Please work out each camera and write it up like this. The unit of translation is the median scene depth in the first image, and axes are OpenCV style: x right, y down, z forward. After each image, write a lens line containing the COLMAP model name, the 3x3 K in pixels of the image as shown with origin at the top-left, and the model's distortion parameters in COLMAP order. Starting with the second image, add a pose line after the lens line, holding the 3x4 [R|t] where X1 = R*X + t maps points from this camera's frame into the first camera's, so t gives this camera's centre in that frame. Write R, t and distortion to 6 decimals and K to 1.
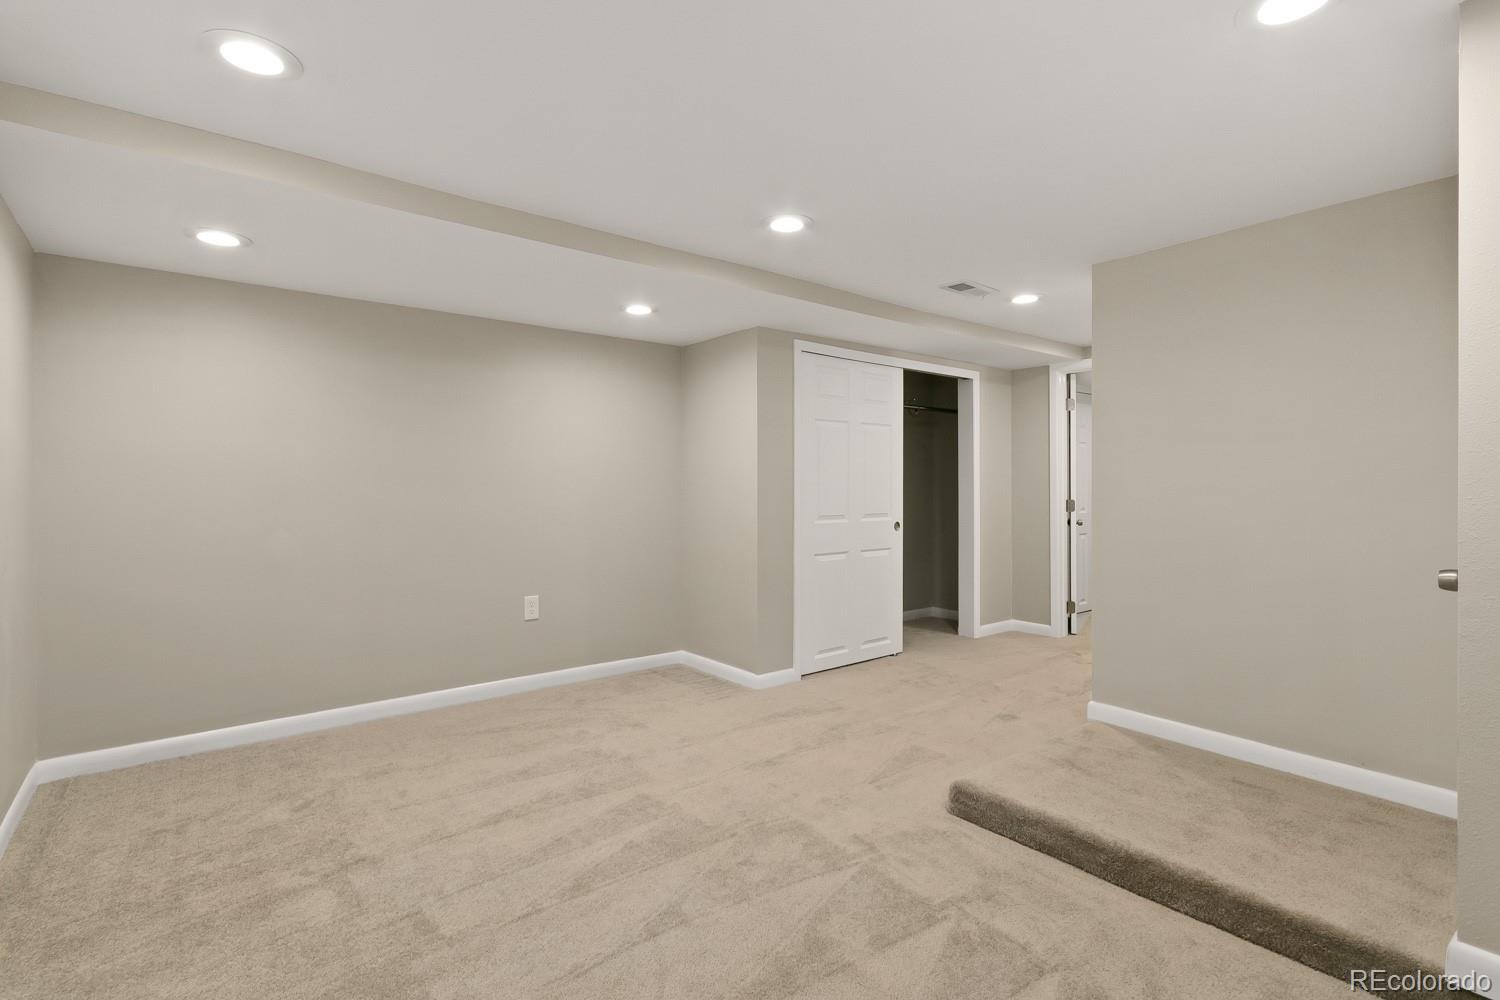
lens RADIAL K [[698.1, 0, 758.1], [0, 698.1, 493.9], [0, 0, 1]] dist [0.005958, -0.000248]
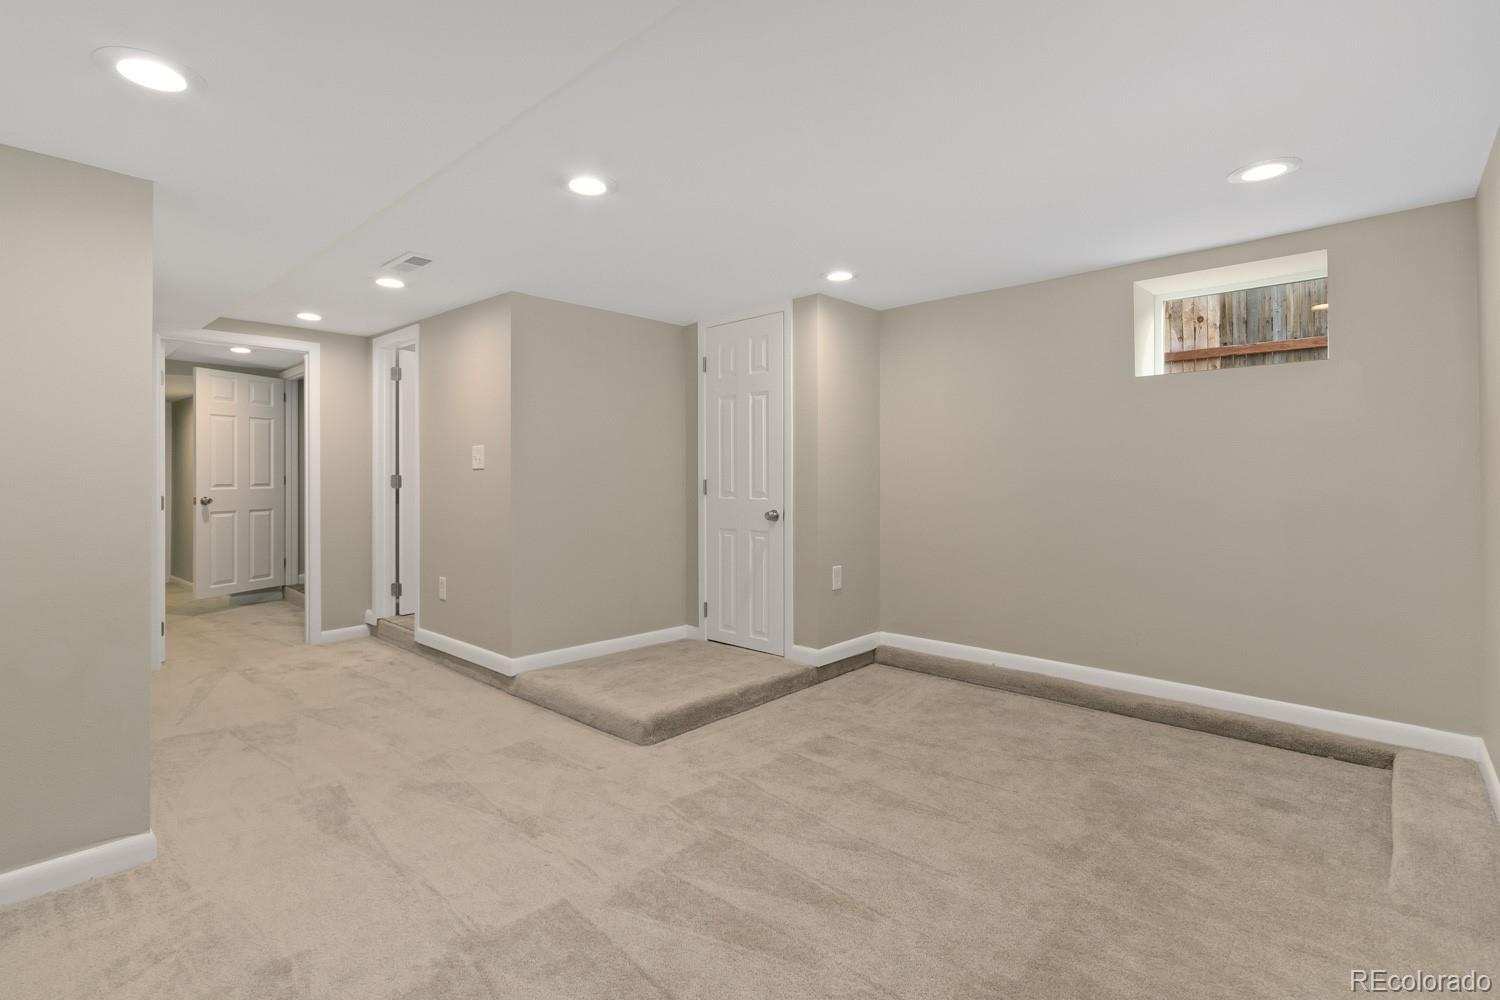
lens RADIAL K [[698.1, 0, 758.4], [0, 698.1, 485.9], [0, 0, 1]] dist [0.005958, -0.000248]
pose [[-0.159215, -0.012547, 0.987164, -0.904082], [0.014736, 0.999778, 0.015084, 0.010547], [-0.987134, 0.016948, -0.158995, 1.006809]]
